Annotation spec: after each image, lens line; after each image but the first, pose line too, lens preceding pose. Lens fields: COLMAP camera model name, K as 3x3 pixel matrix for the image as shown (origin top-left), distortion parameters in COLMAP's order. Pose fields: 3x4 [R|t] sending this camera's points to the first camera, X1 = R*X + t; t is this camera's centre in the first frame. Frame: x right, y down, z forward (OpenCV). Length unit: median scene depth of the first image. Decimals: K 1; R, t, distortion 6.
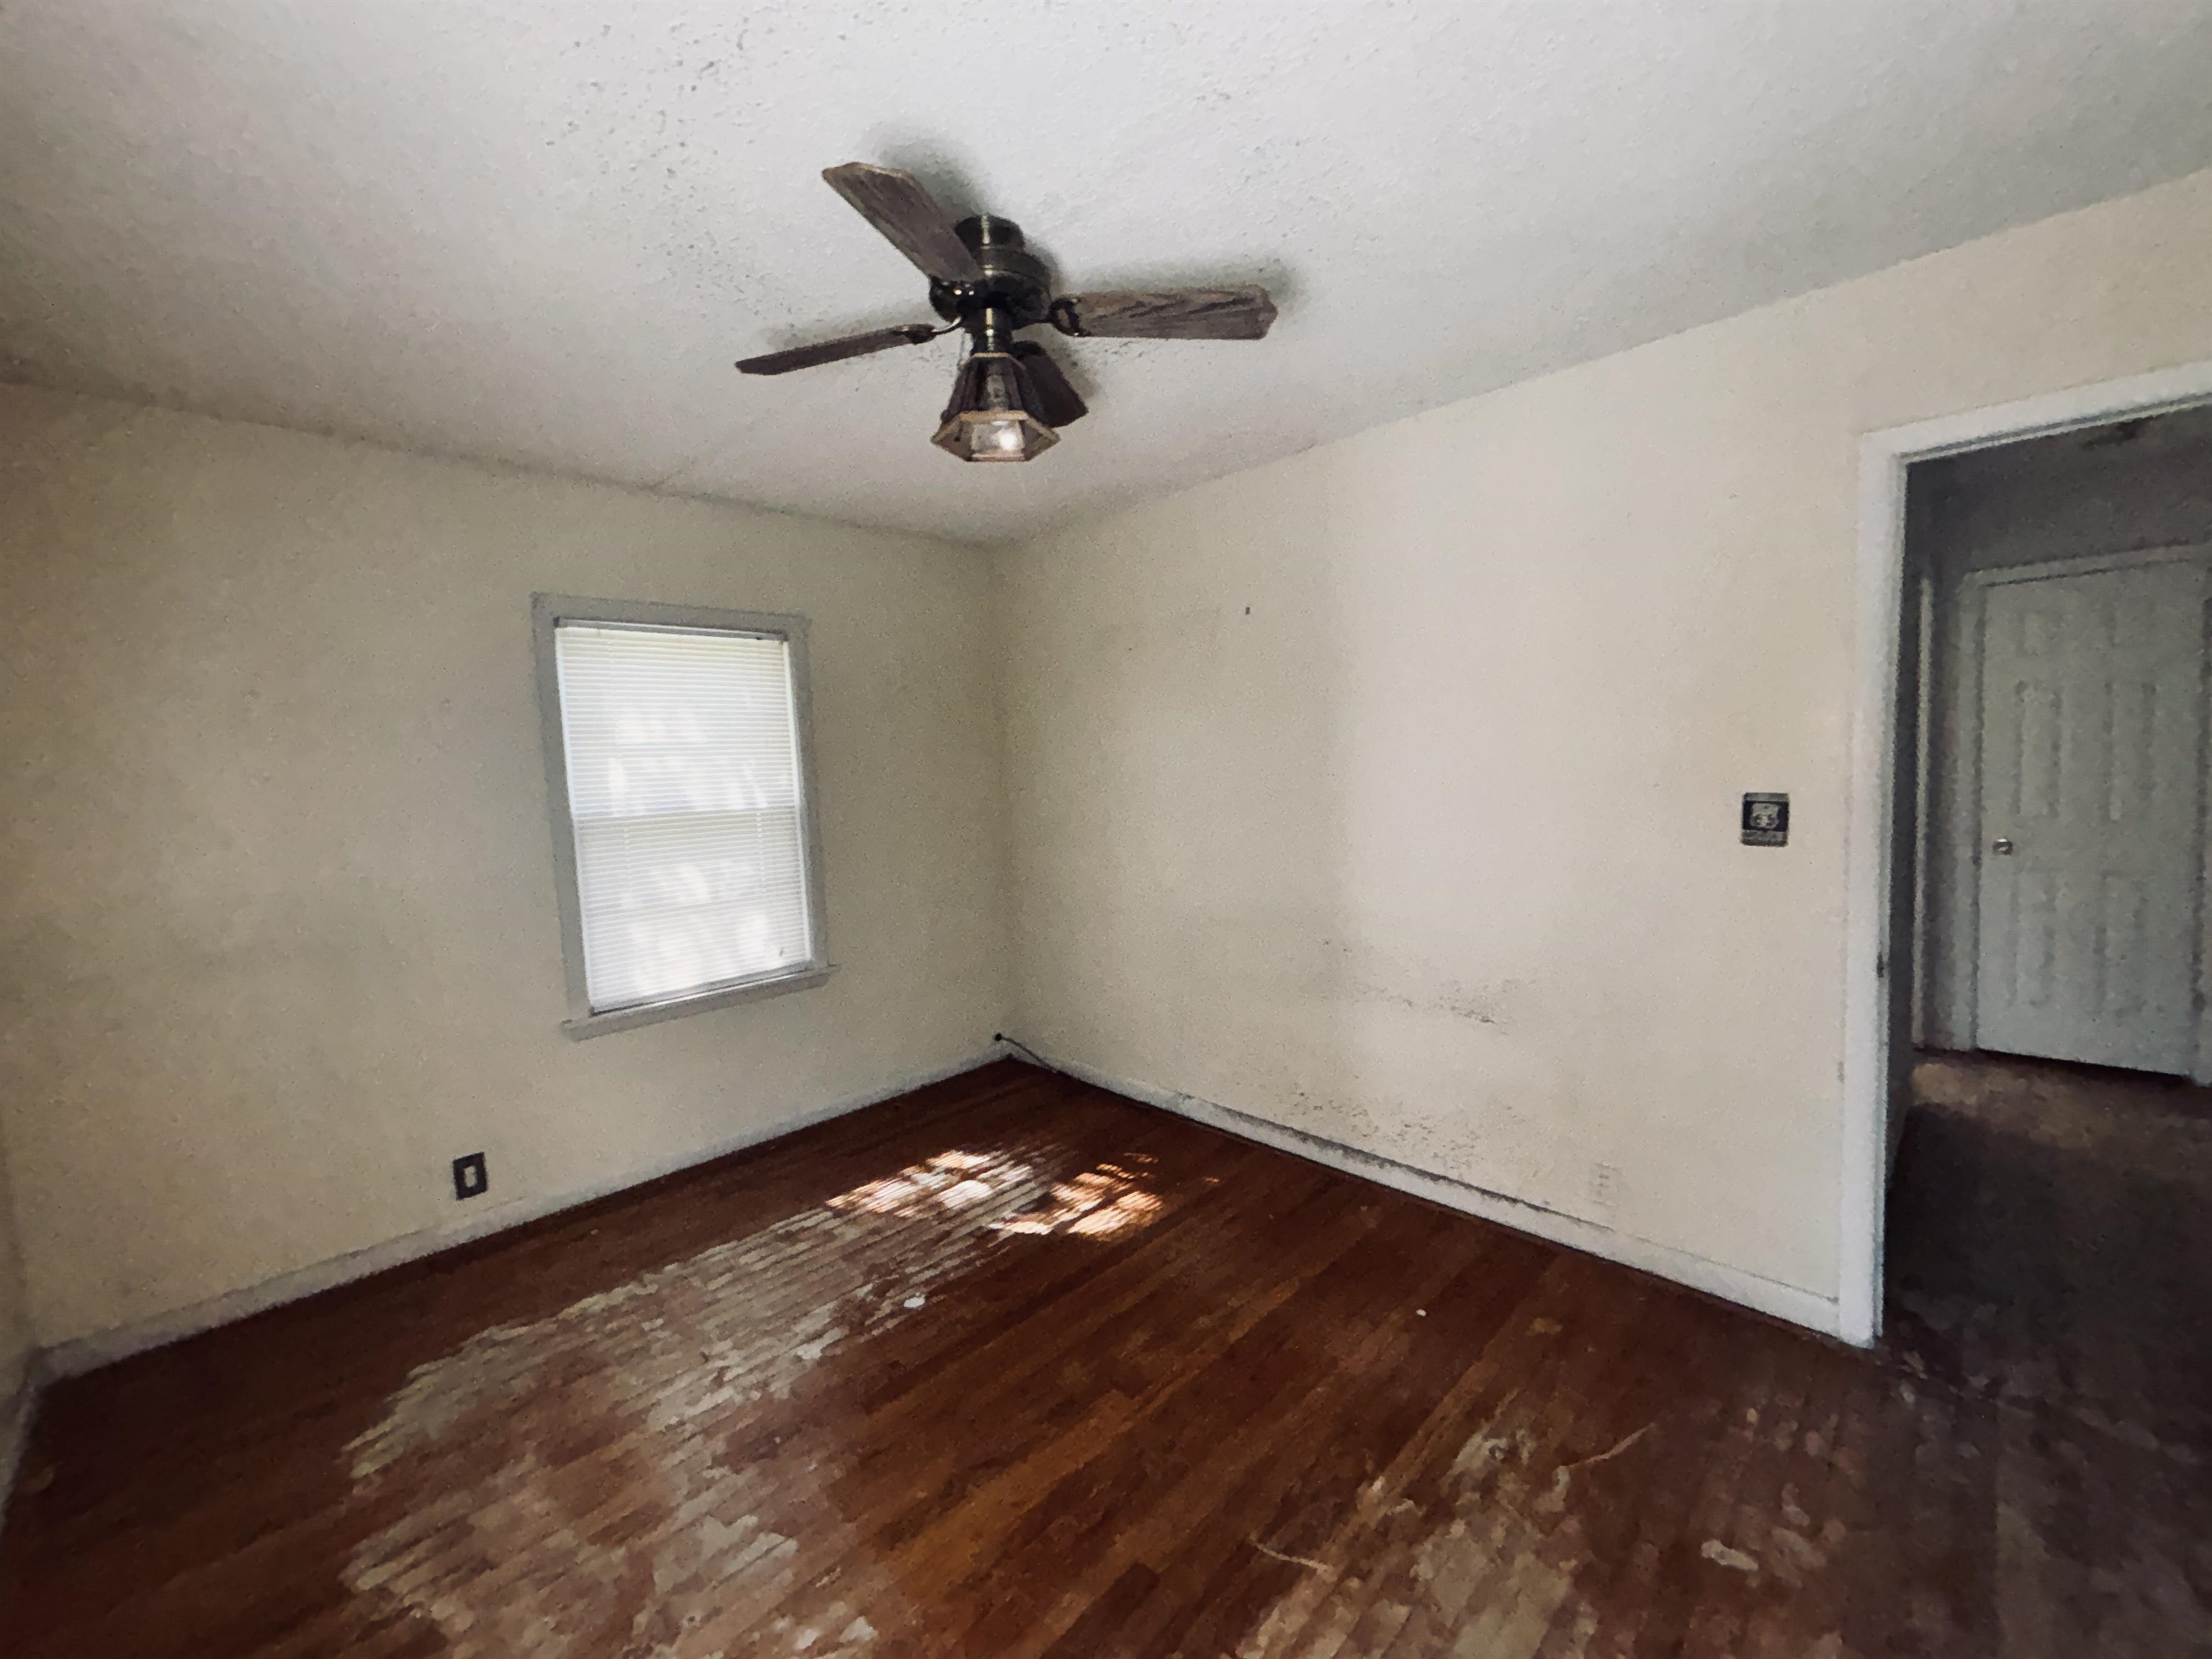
lens RADIAL K [[901.6, 0, 1103.9], [0, 901.6, 831.8], [0, 0, 1]] dist [-0.000199, 0.007552]
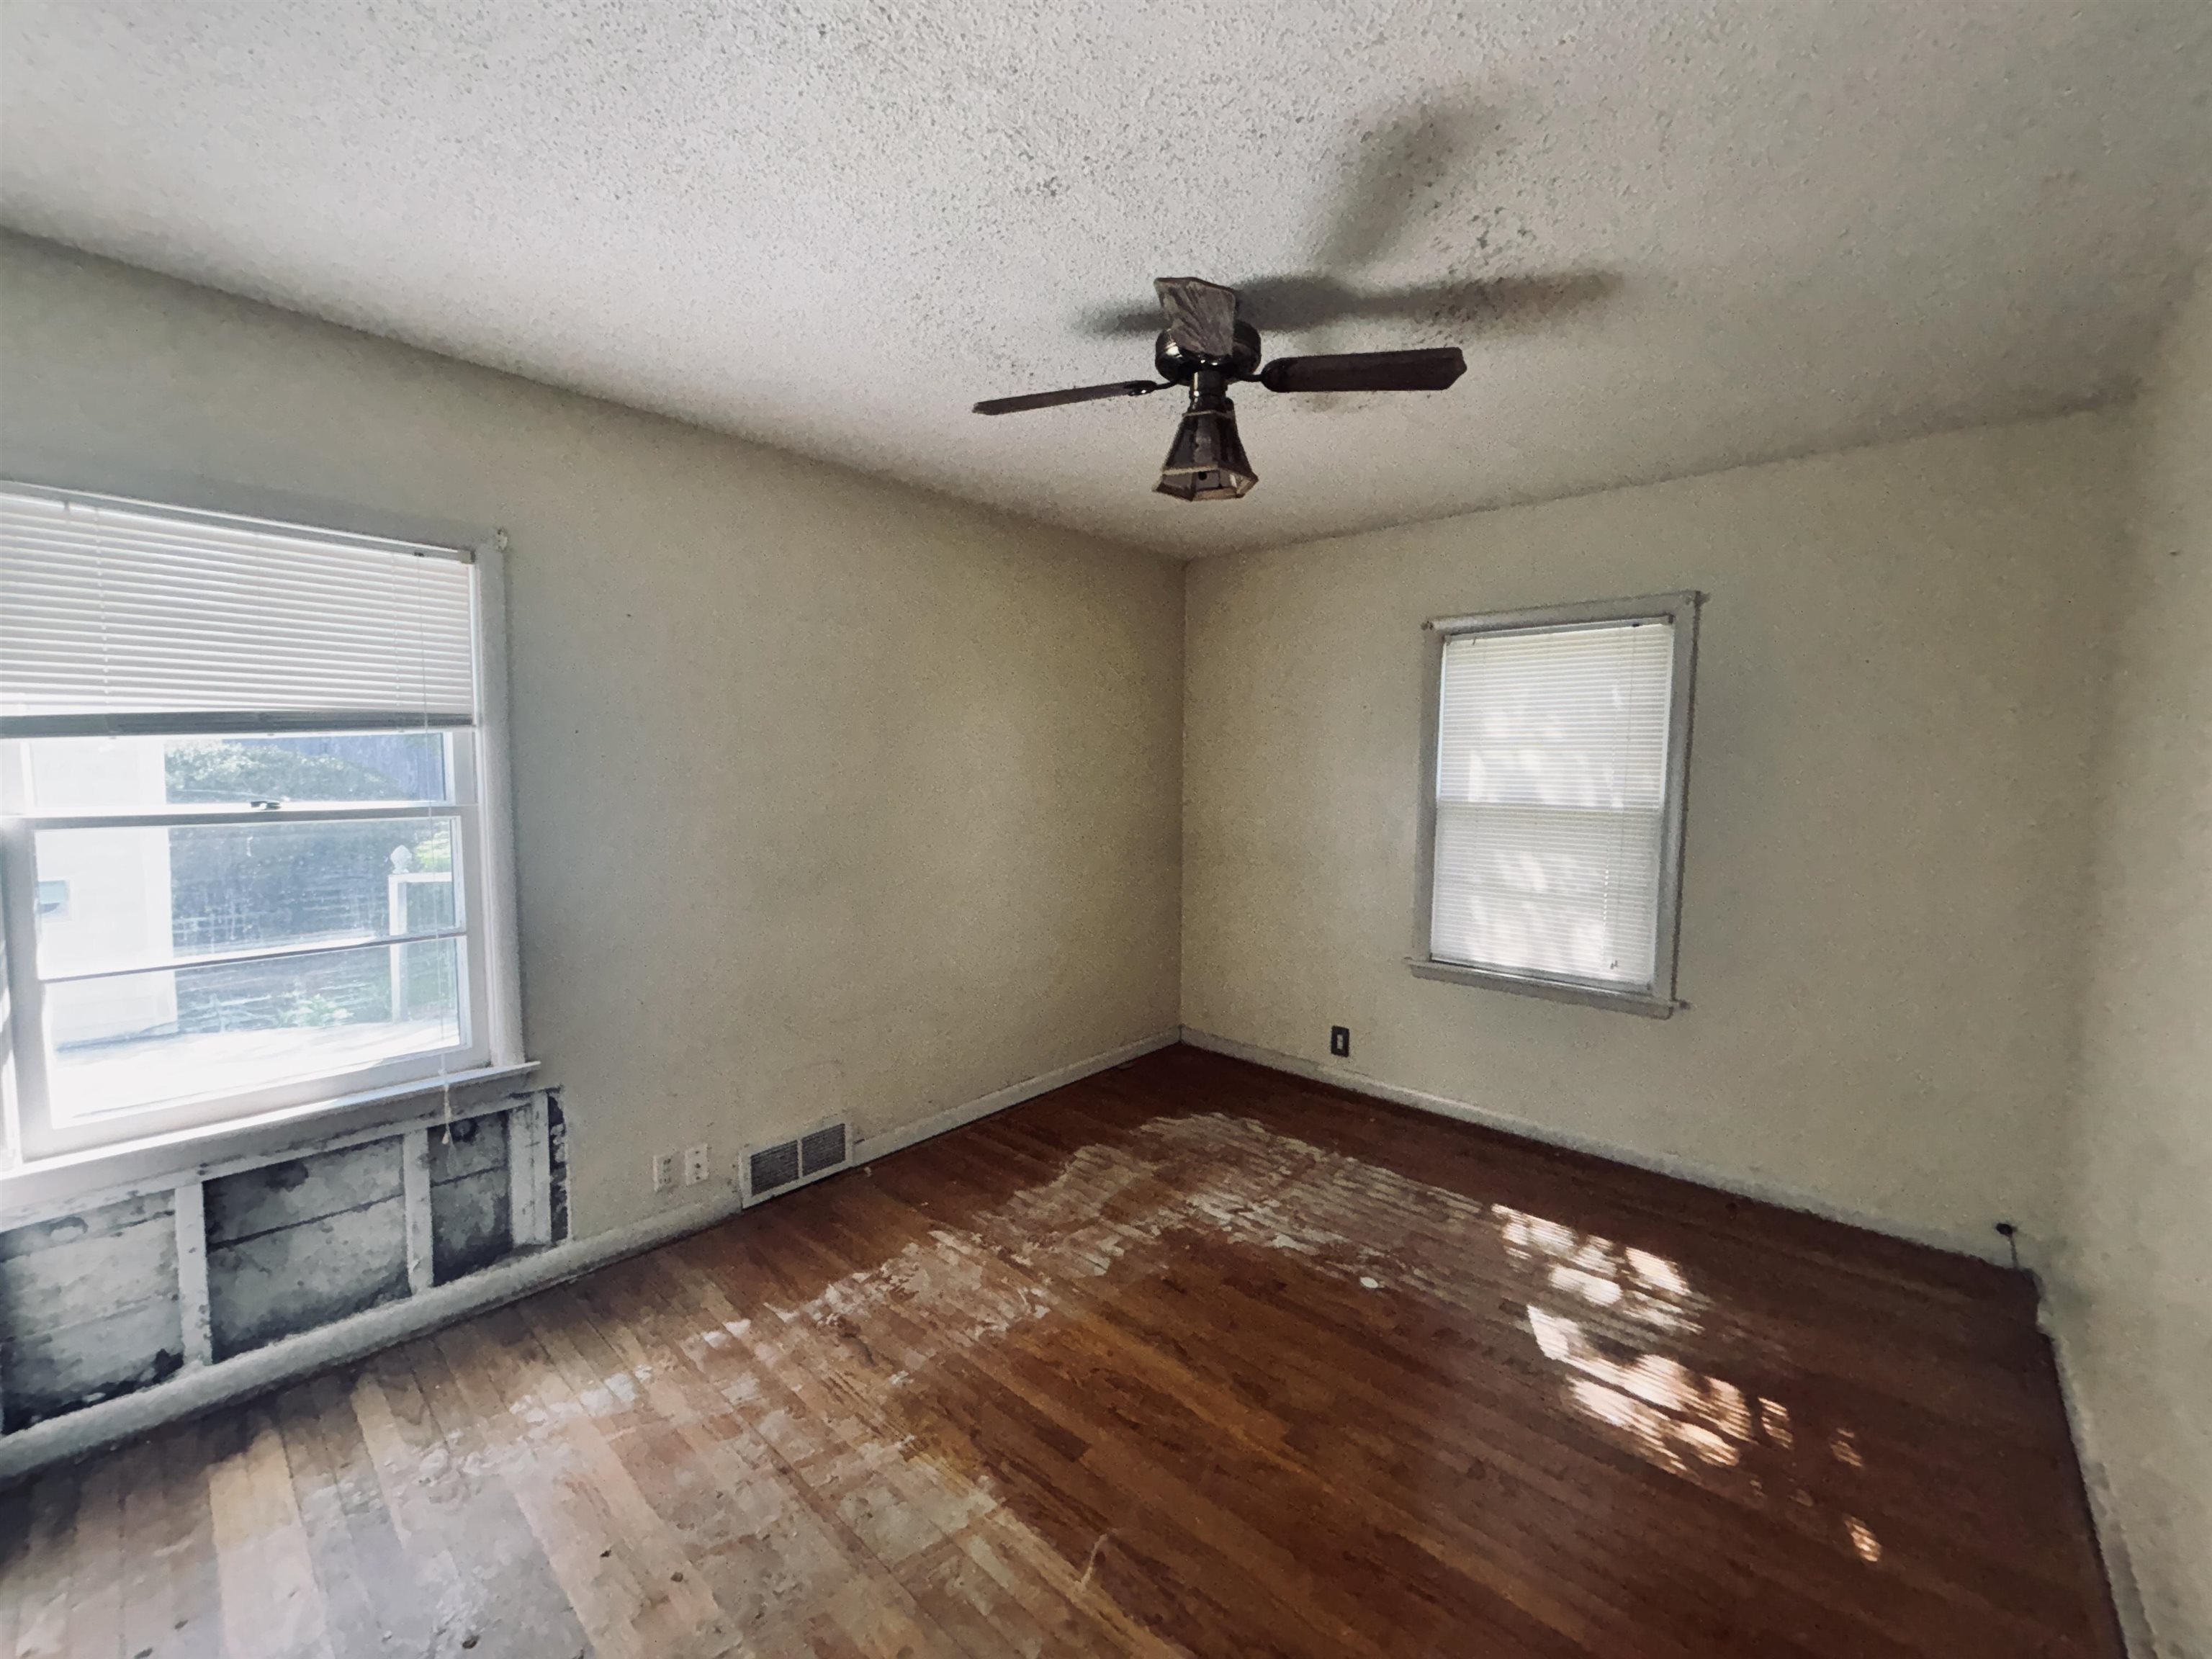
lens RADIAL K [[901.6, 0, 1103.9], [0, 901.6, 831.8], [0, 0, 1]] dist [-0.000199, 0.007552]
pose [[0.054053, 0.115948, -0.991783, 0.689723], [-0.096517, 0.989191, 0.110385, -0.070896], [0.993863, 0.089757, 0.064660, 0.541445]]
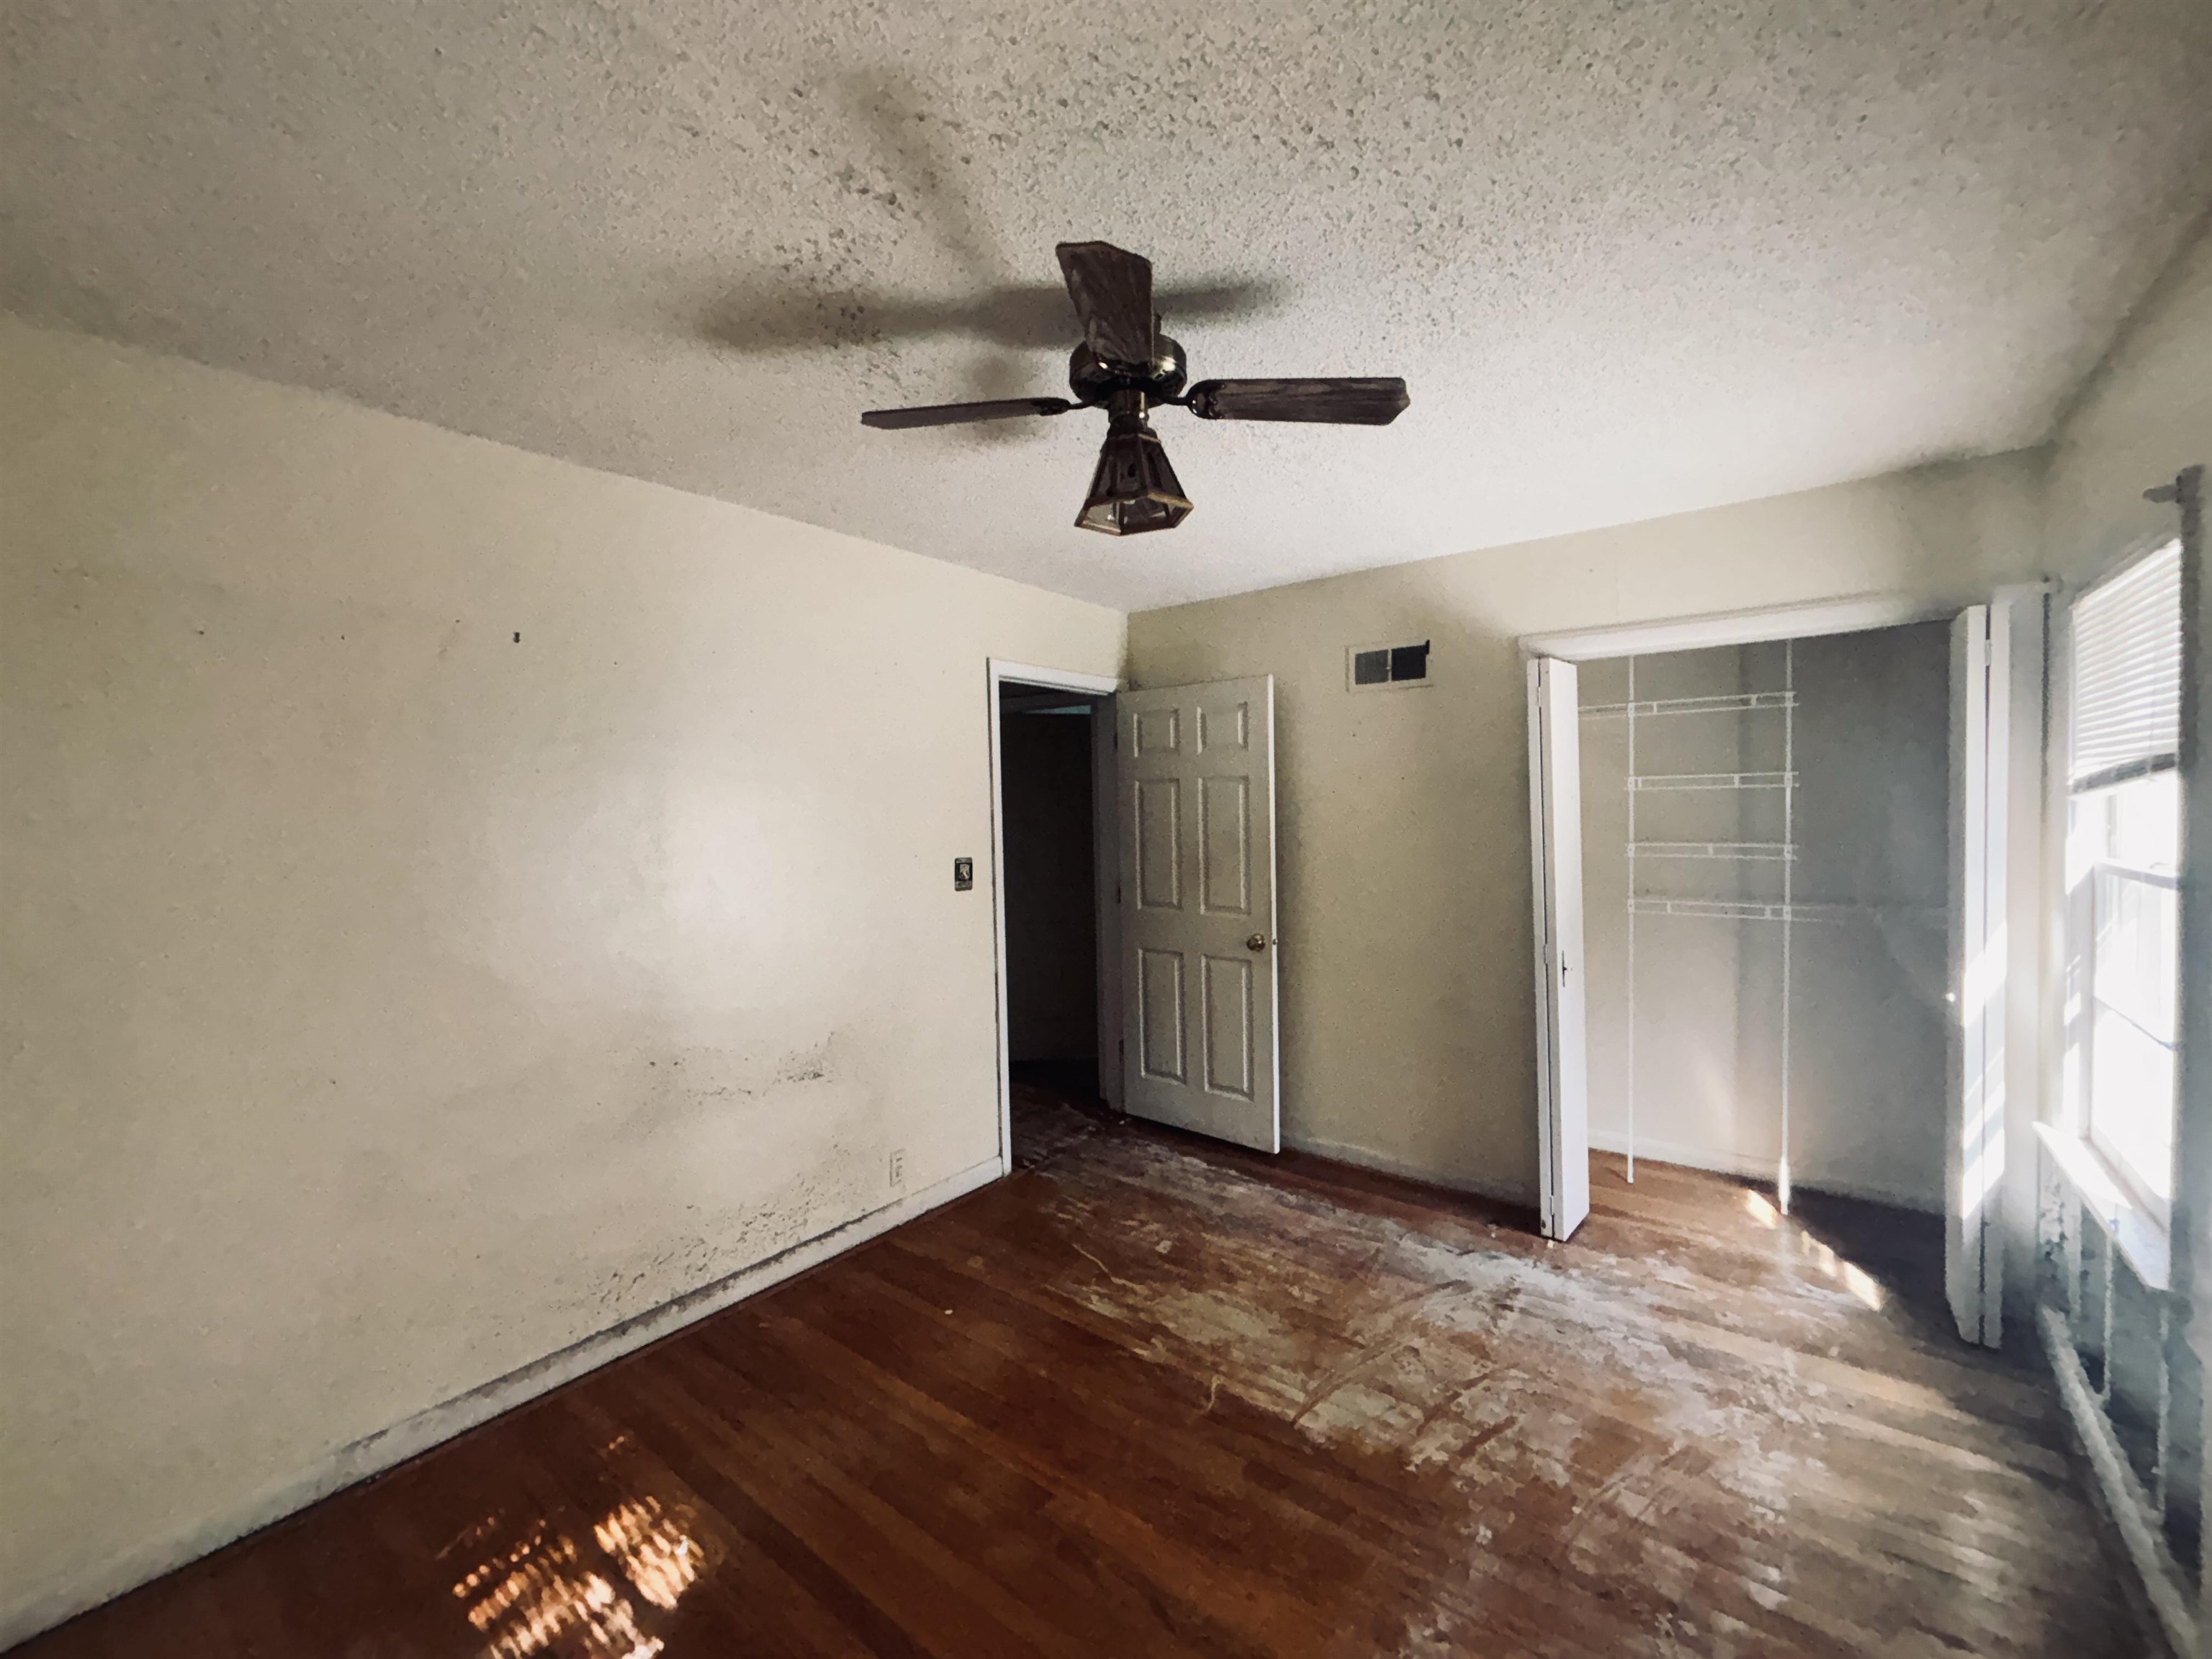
lens RADIAL K [[901.6, 0, 1103.9], [0, 901.6, 831.8], [0, 0, 1]] dist [-0.000199, 0.007552]
pose [[-0.120311, 0.012879, 0.992653, -0.725705], [0.105846, 0.994383, -0.000073, -0.050834], [-0.987077, 0.105059, -0.120998, 0.769715]]
